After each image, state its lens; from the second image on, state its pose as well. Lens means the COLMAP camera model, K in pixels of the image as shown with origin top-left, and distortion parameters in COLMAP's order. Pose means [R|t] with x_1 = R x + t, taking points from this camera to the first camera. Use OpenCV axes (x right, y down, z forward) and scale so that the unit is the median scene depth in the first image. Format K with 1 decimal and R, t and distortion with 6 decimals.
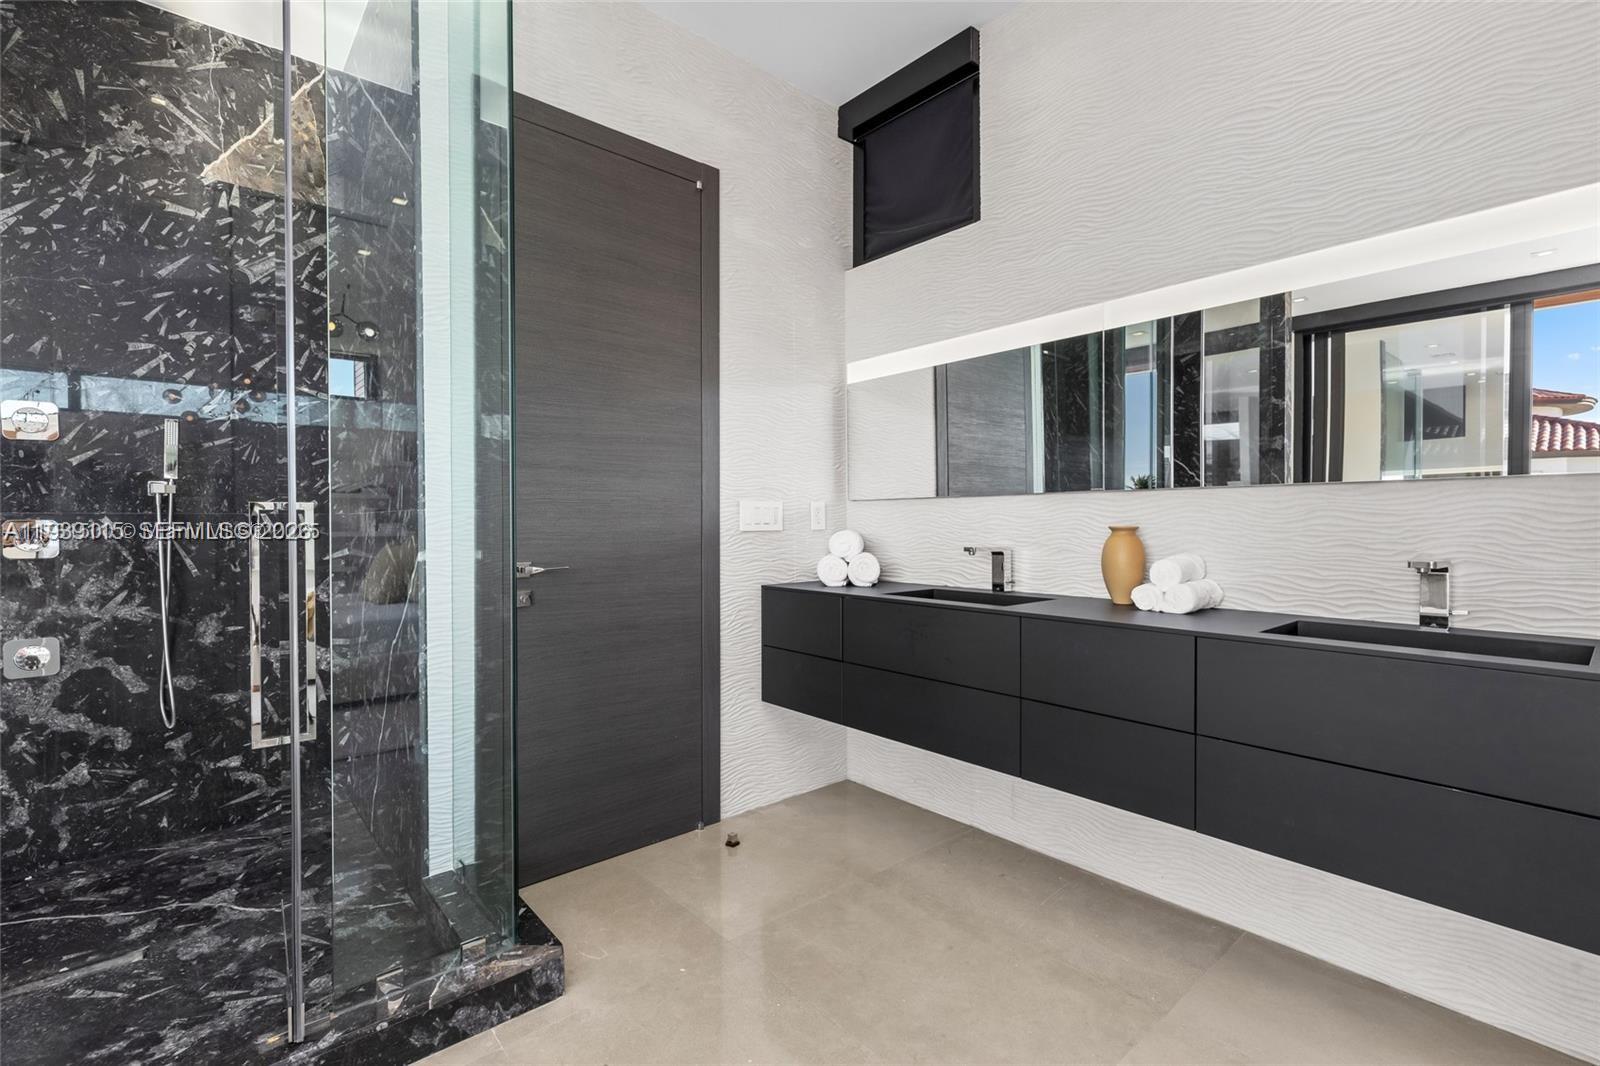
lens RADIAL K [[720.6, 0, 803.7], [0, 720.6, 524.8], [0, 0, 1]] dist [0.002276, 0.000684]
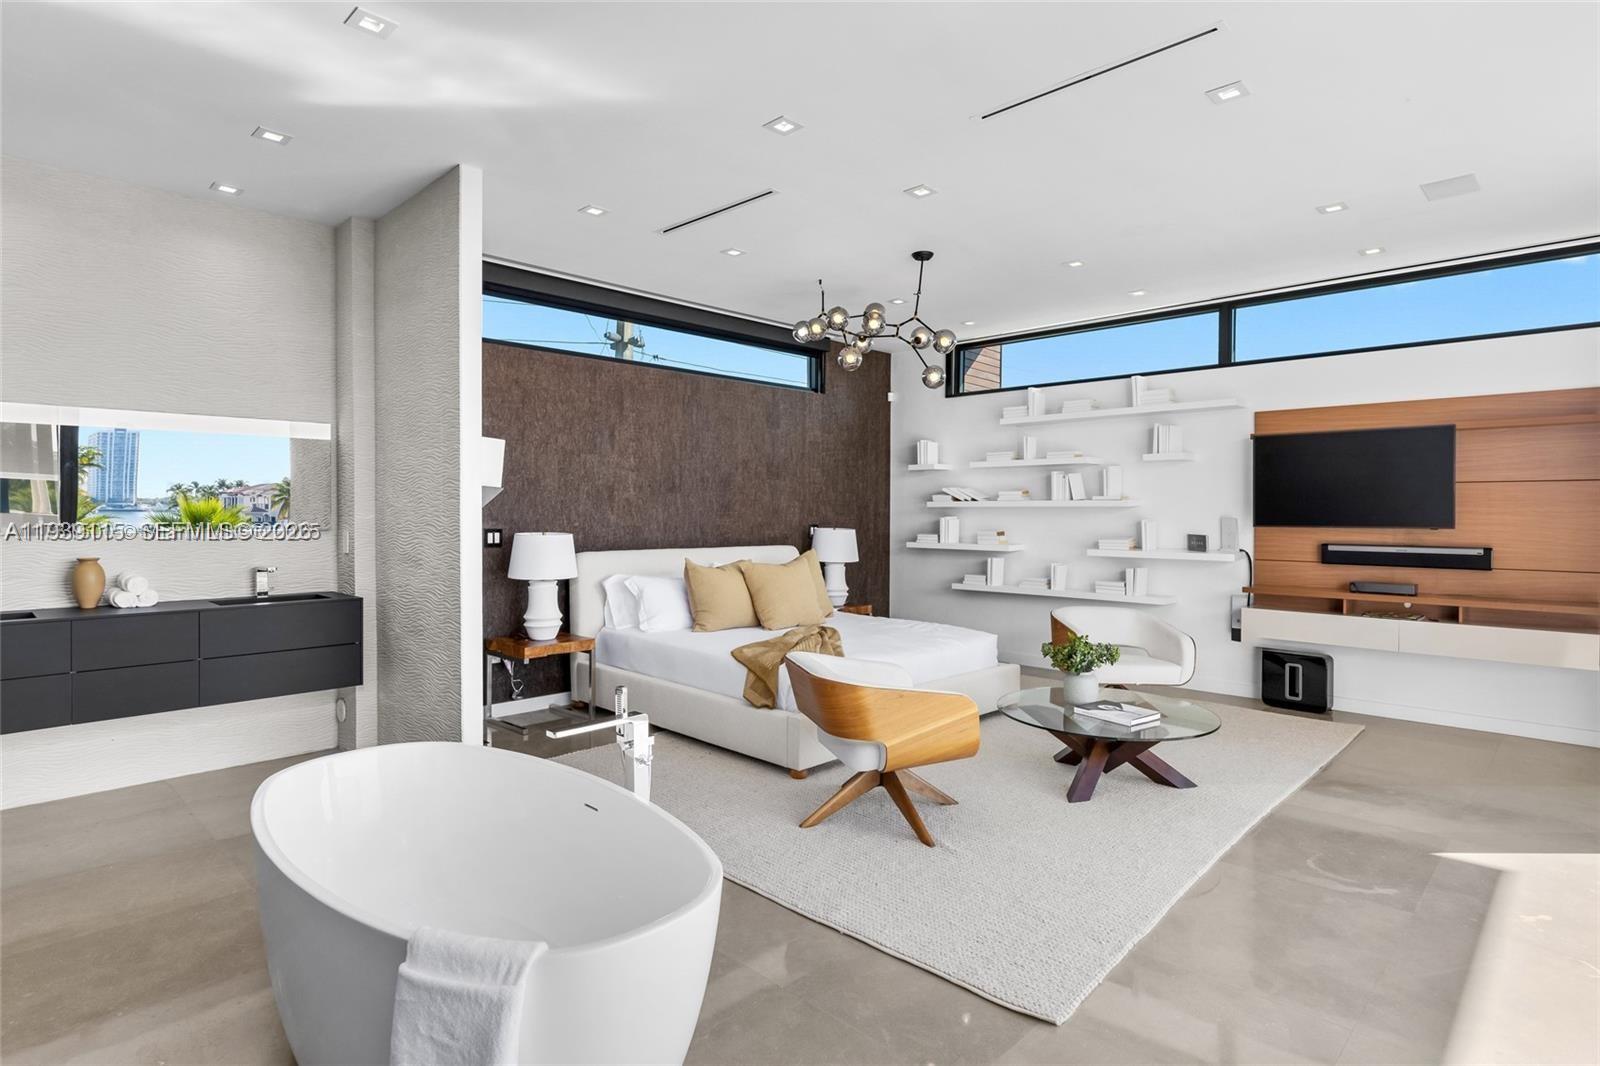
lens RADIAL K [[826.9, 0, 799.2], [0, 826.9, 522.6], [0, 0, 1]] dist [-0.002519, 0.000946]
pose [[-0.079634, -0.010974, 0.996764, -0.946567], [0.005270, 0.999921, 0.011429, -0.056694], [-0.996810, 0.006163, -0.079569, -0.250640]]
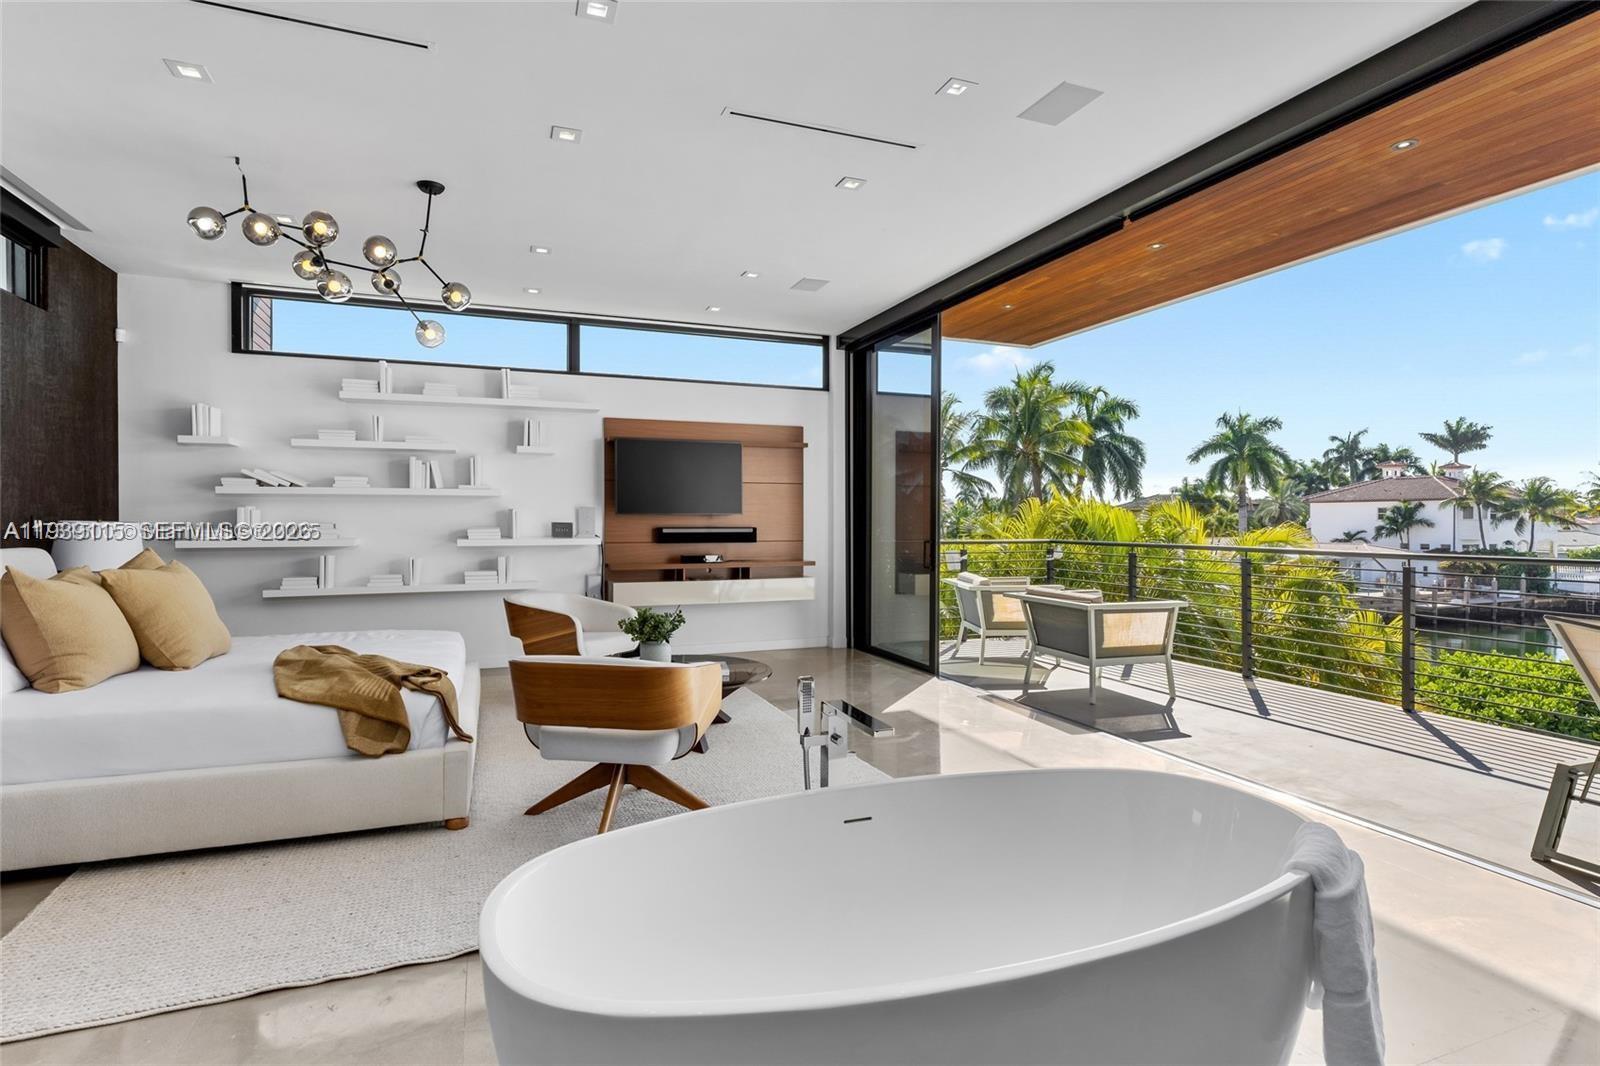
lens RADIAL K [[809.0, 0, 792.5], [0, 809.0, 529.6], [0, 0, 1]] dist [-0.001033, 0.000420]
pose [[-0.941046, -0.001181, 0.338278, -0.397234], [0.005284, 0.999821, 0.018189, -0.019996], [-0.338238, 0.018904, -0.940871, 0.394438]]
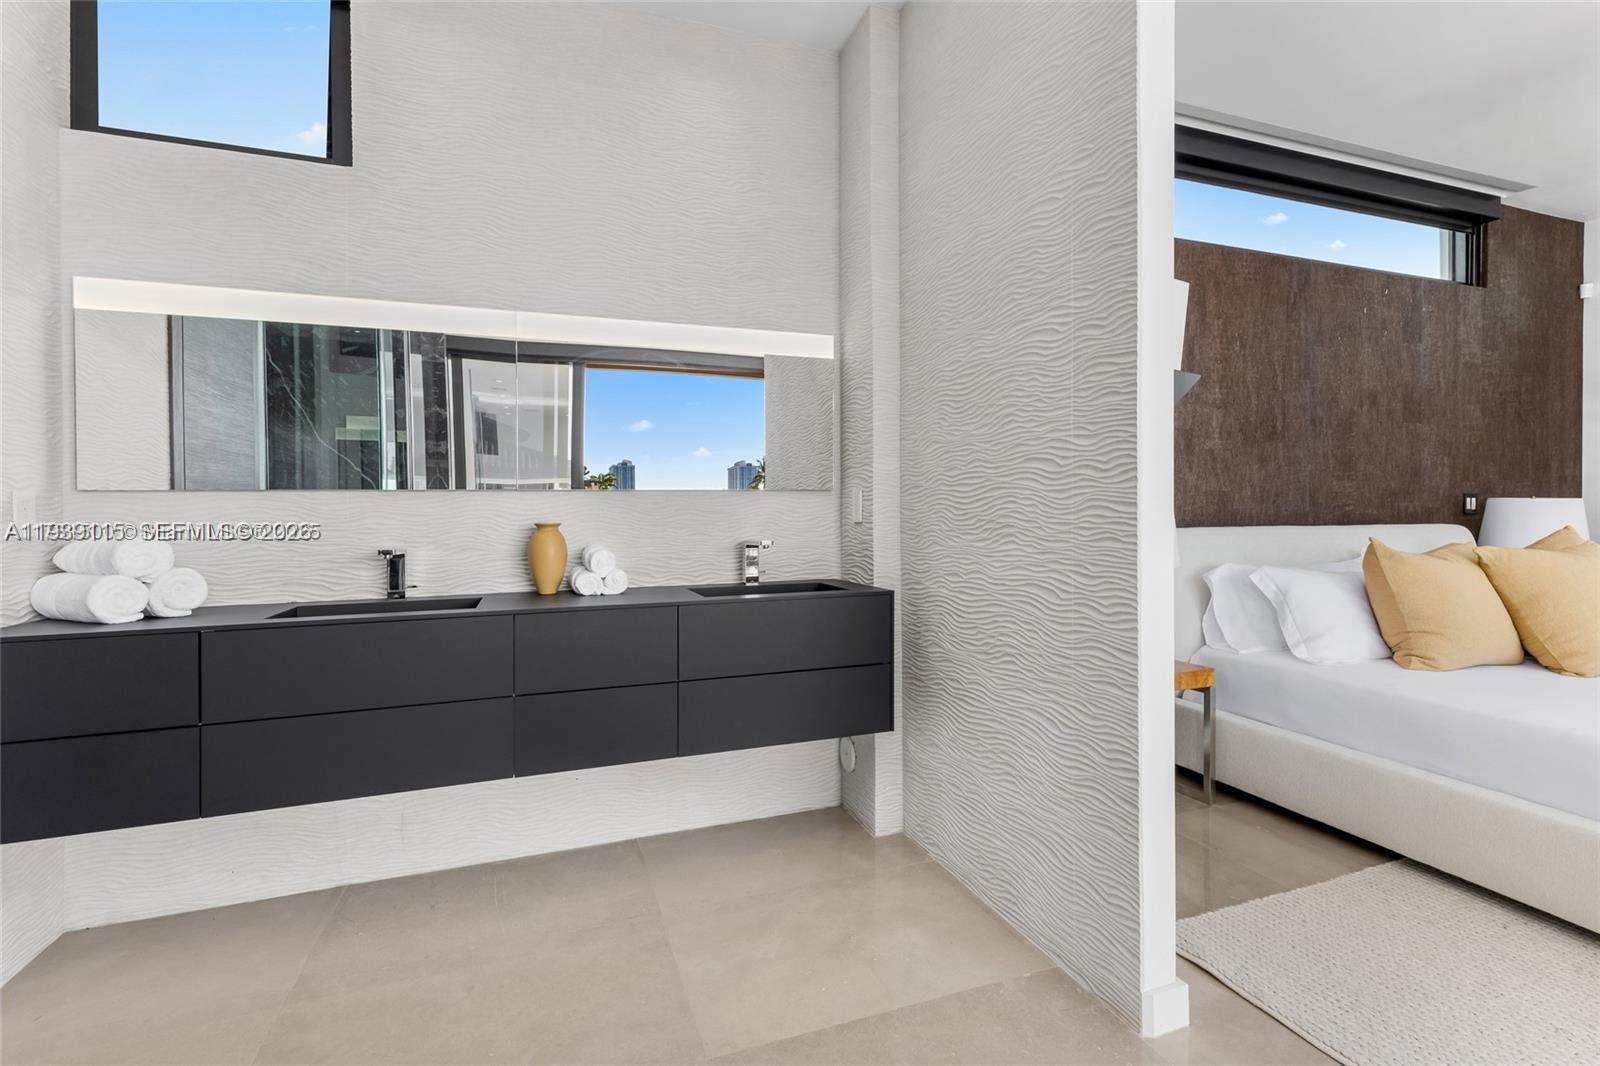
lens RADIAL K [[720.6, 0, 809.0], [0, 720.6, 520.2], [0, 0, 1]] dist [0.002276, 0.000684]
pose [[0.355027, -0.008718, 0.934815, -0.287242], [0.014551, 0.999887, 0.003799, -0.000745], [-0.934743, 0.012254, 0.355113, 0.156835]]
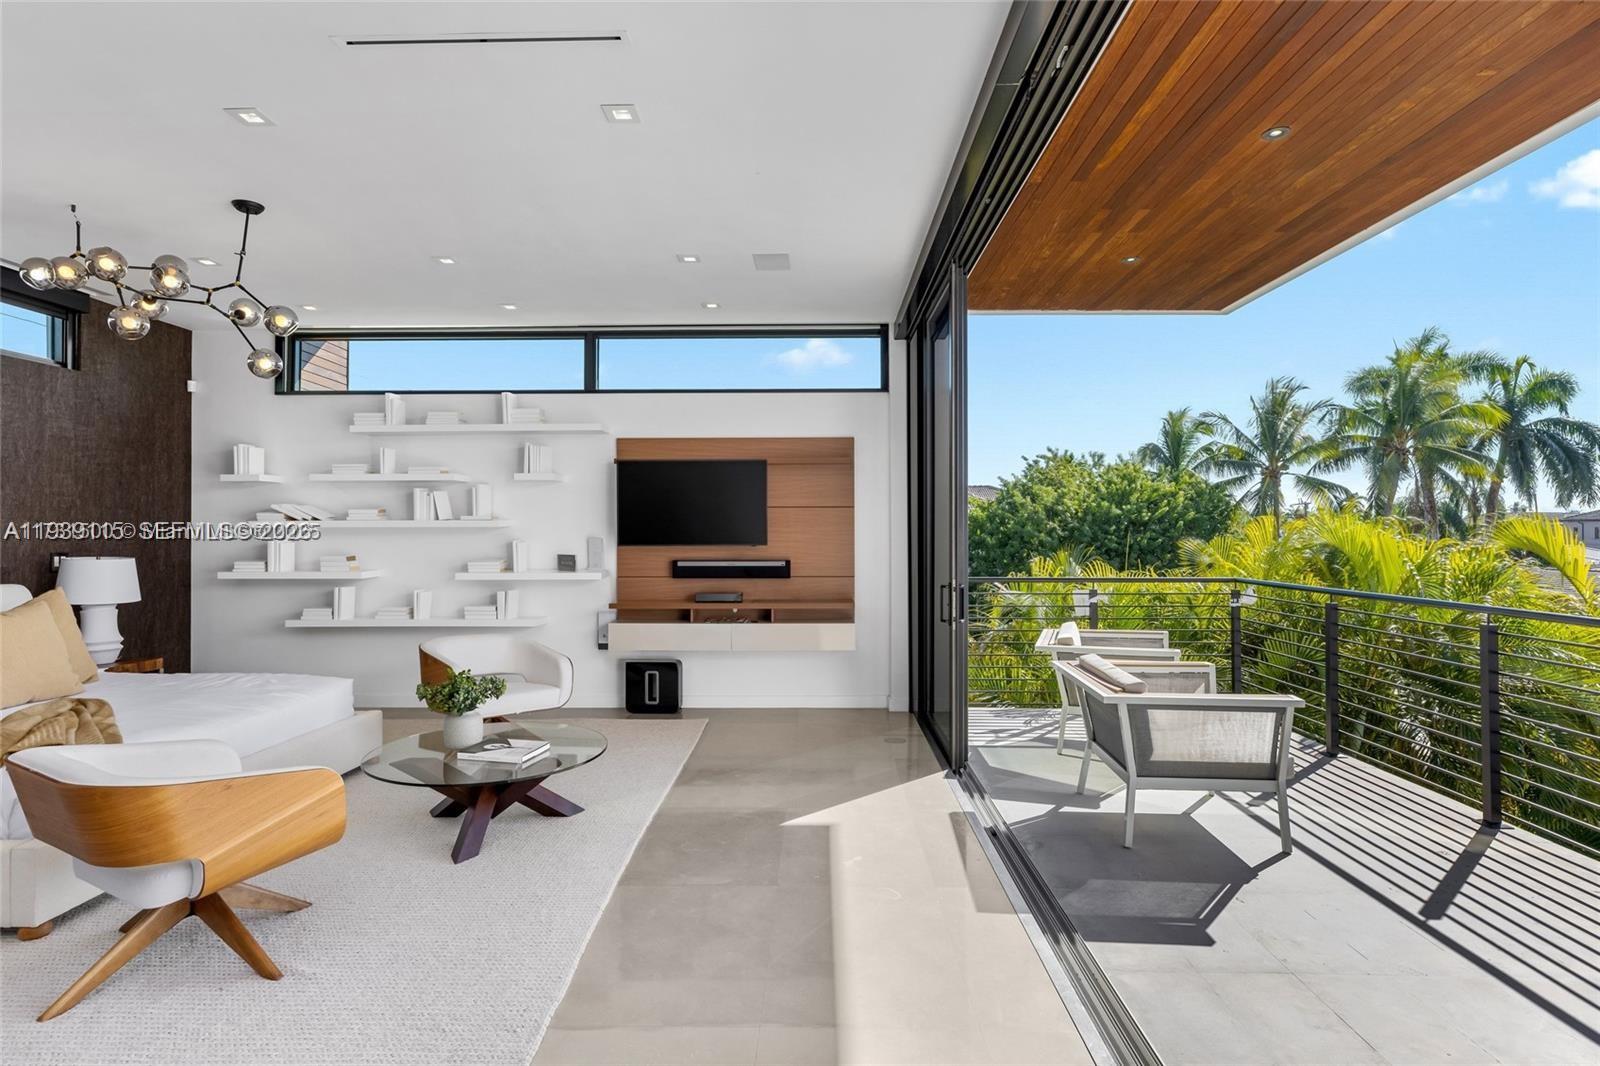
lens RADIAL K [[826.9, 0, 800.5], [0, 826.9, 526.7], [0, 0, 1]] dist [-0.002519, 0.000946]
pose [[-0.739604, 0.009401, 0.672977, -0.832223], [0.009787, 0.999947, -0.003213, -0.056378], [-0.672971, 0.004210, -0.739657, -0.253913]]
